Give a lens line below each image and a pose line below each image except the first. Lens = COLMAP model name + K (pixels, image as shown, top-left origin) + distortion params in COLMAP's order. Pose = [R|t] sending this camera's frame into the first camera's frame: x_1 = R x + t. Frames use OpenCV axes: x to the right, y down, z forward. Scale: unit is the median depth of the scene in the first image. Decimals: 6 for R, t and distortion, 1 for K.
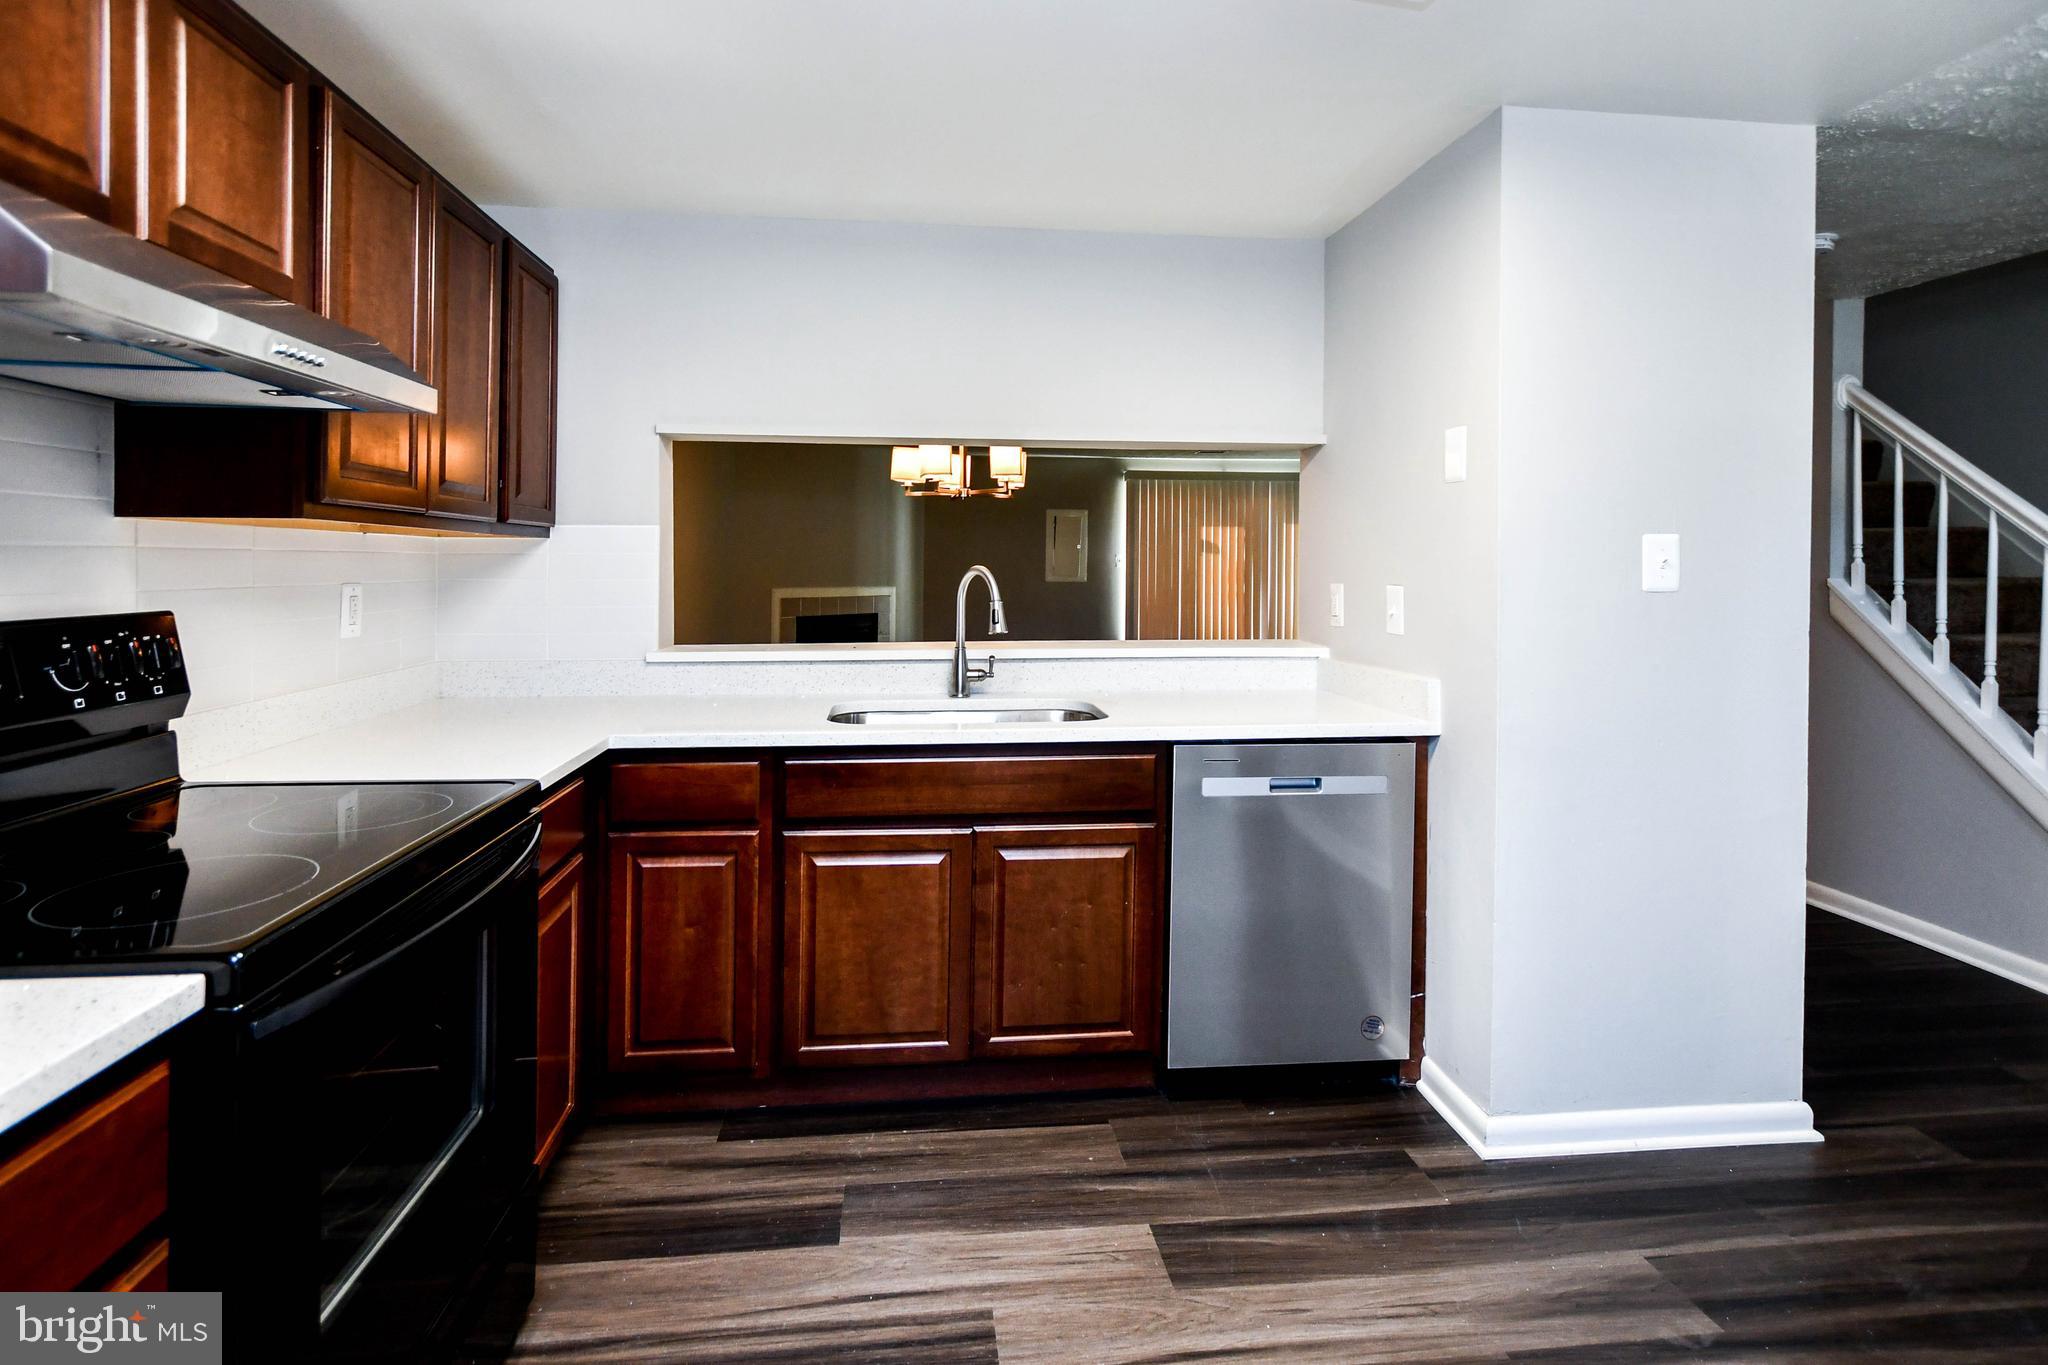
lens RADIAL K [[972.6, 0, 1013.4], [0, 972.6, 568.4], [0, 0, 1]] dist [-0.002112, -0.000183]
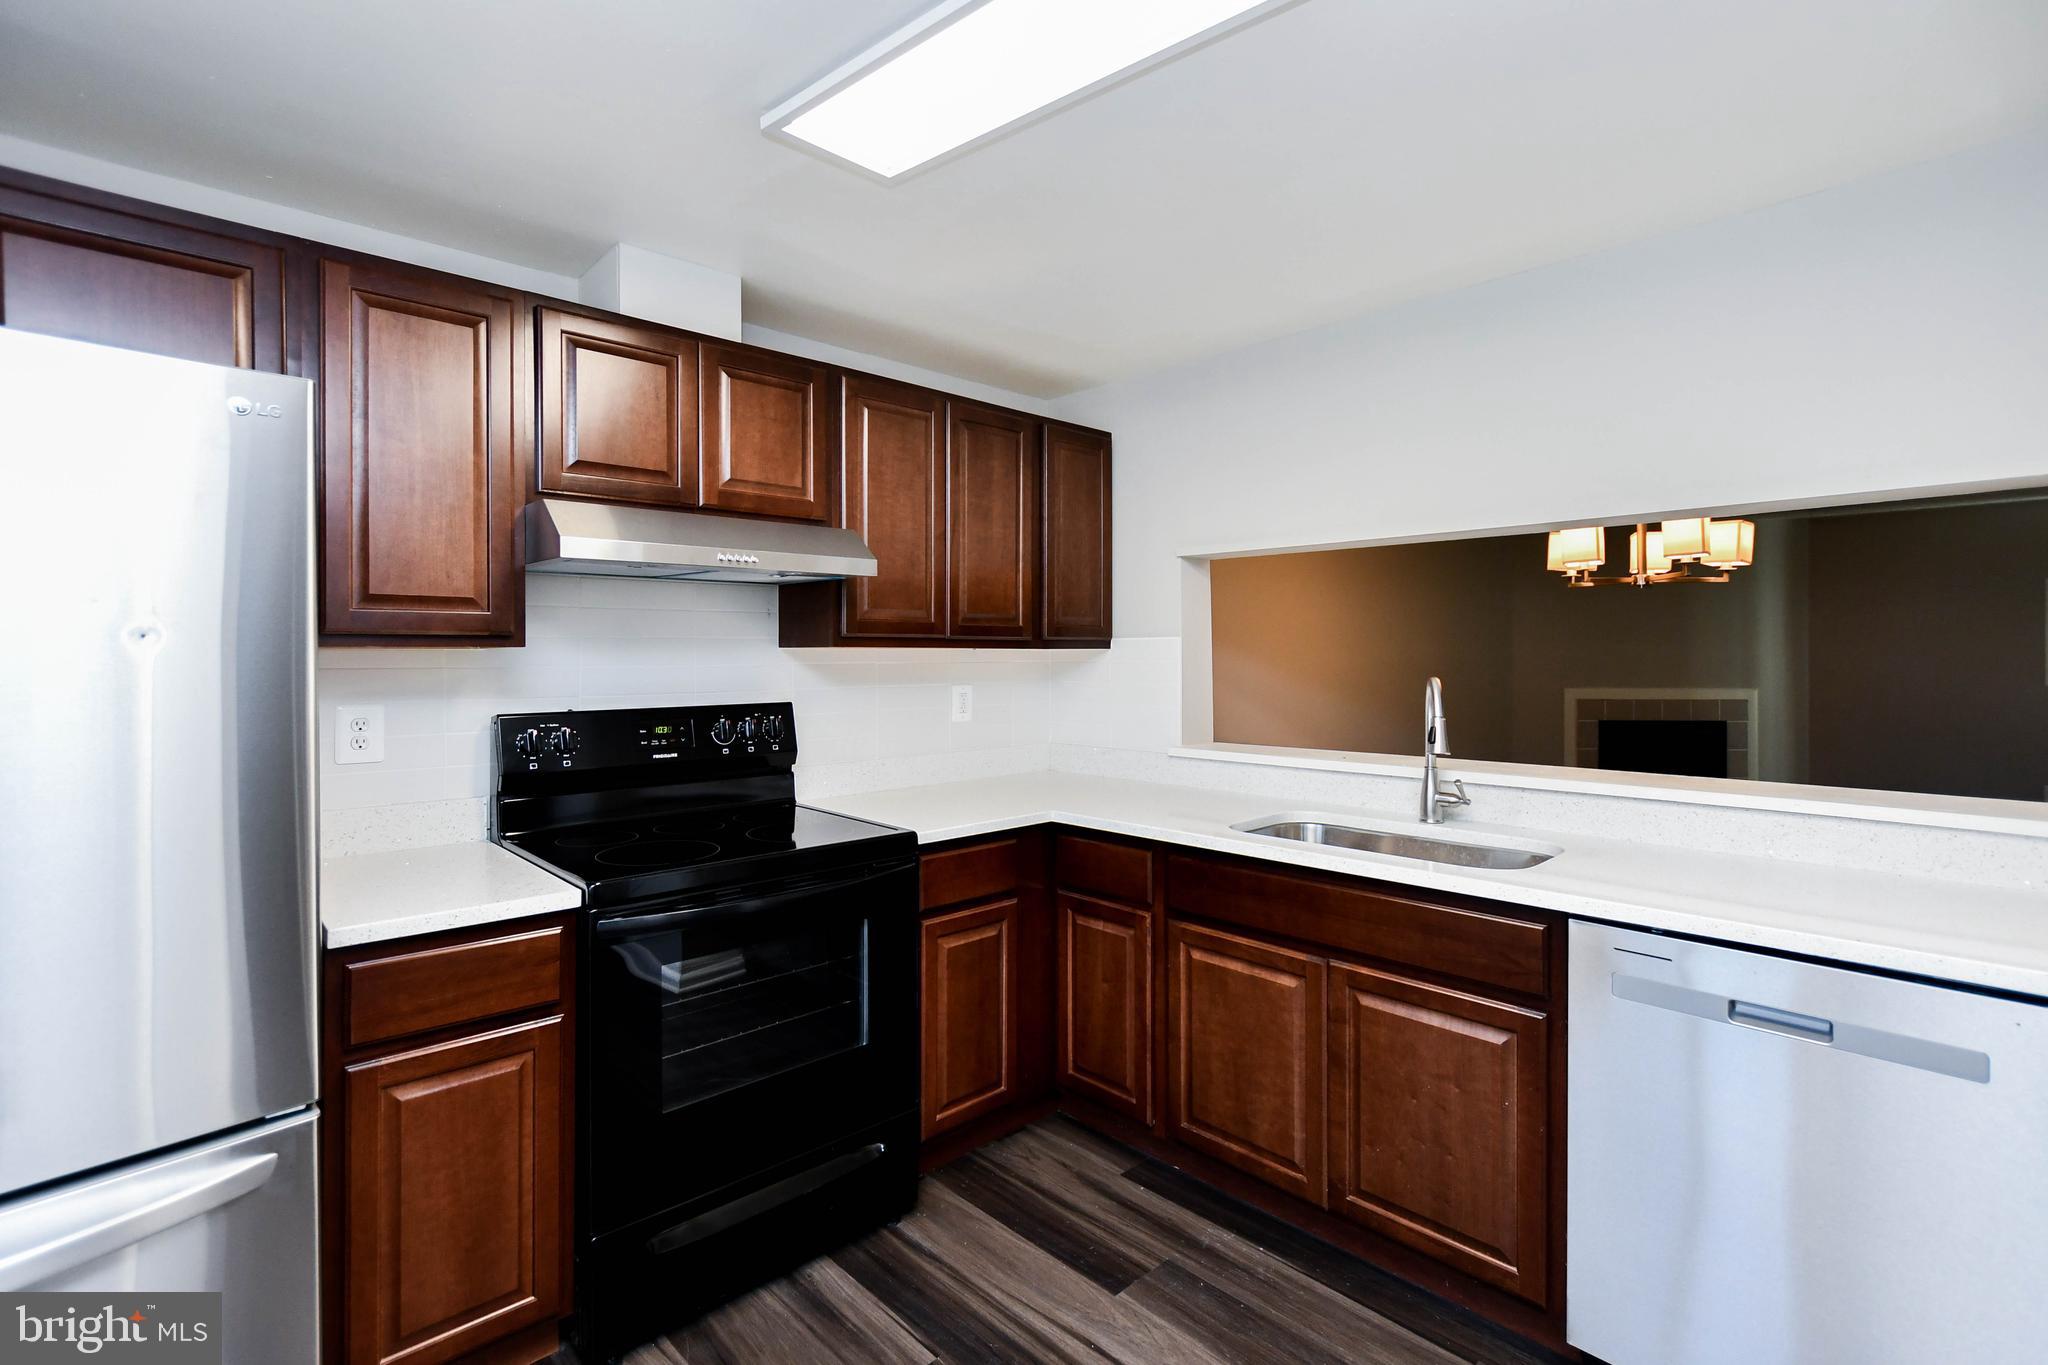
lens RADIAL K [[942.2, 0, 1016.3], [0, 942.2, 654.2], [0, 0, 1]] dist [-0.000826, 0.000130]
pose [[0.605810, -0.006970, -0.795579, 0.507758], [0.001624, 0.999970, -0.007524, -0.020438], [0.795608, 0.003266, 0.605804, 0.217506]]
